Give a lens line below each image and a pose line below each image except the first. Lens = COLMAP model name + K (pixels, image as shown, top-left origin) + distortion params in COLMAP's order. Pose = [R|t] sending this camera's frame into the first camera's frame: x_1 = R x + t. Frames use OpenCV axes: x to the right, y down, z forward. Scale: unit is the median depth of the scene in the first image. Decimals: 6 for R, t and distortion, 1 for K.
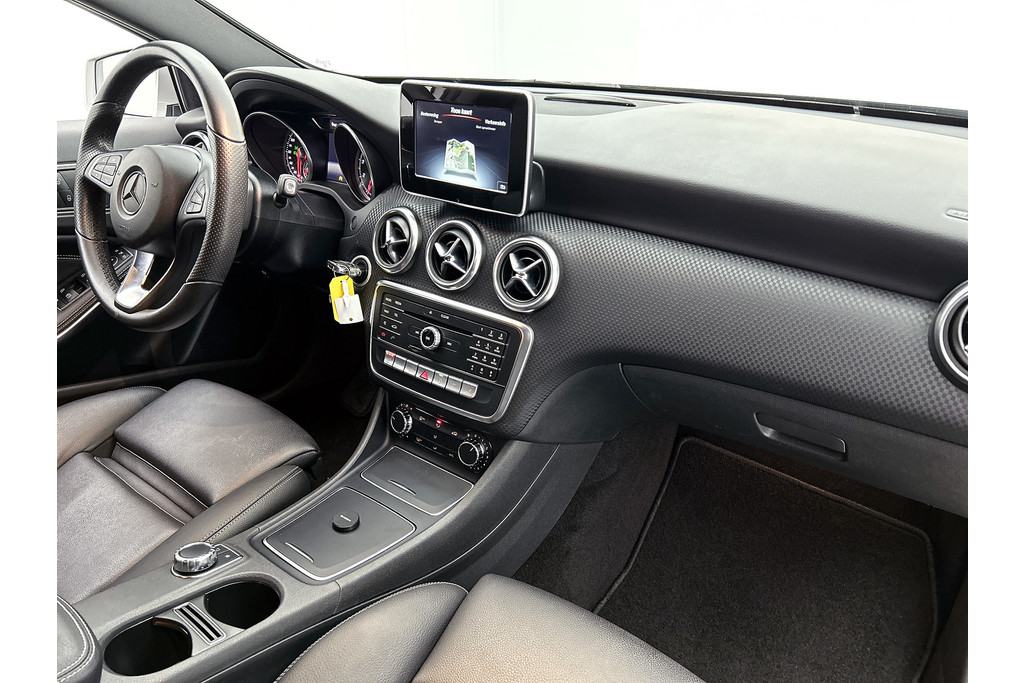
lens RADIAL K [[687.5, 0, 507.6], [0, 687.5, 343.7], [0, 0, 1]] dist [0.005213, 0.003503]
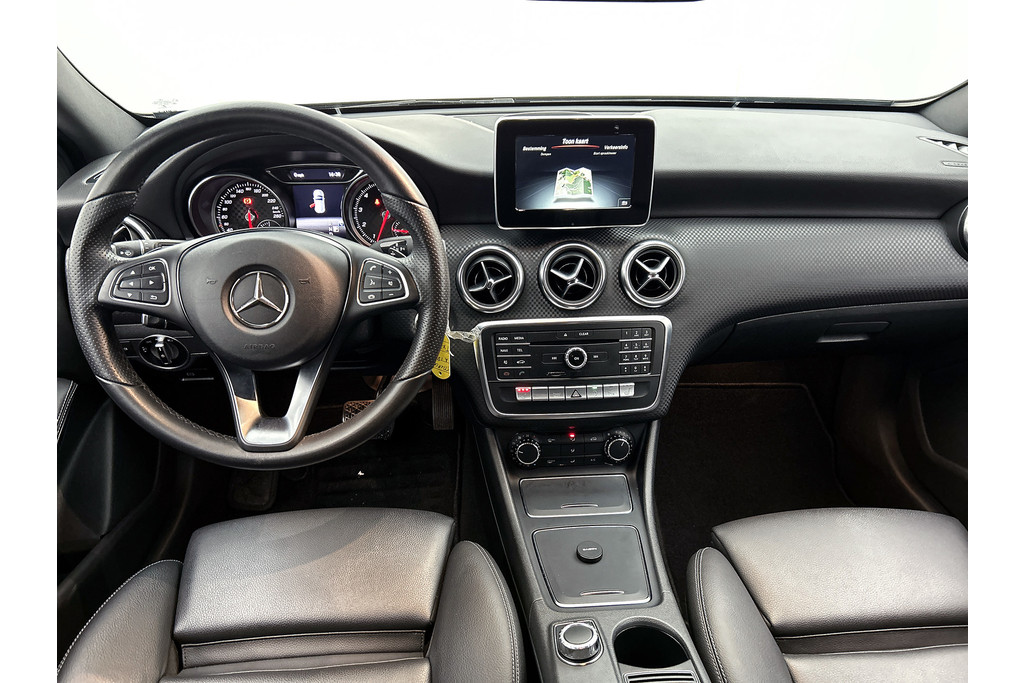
lens RADIAL K [[687.5, 0, 511.0], [0, 687.5, 341.9], [0, 0, 1]] dist [0.005213, 0.003503]
pose [[0.747474, -0.299670, 0.592858, -0.831983], [0.293375, 0.949634, 0.110122, -0.182865], [-0.595999, 0.091616, 0.797742, 0.231979]]
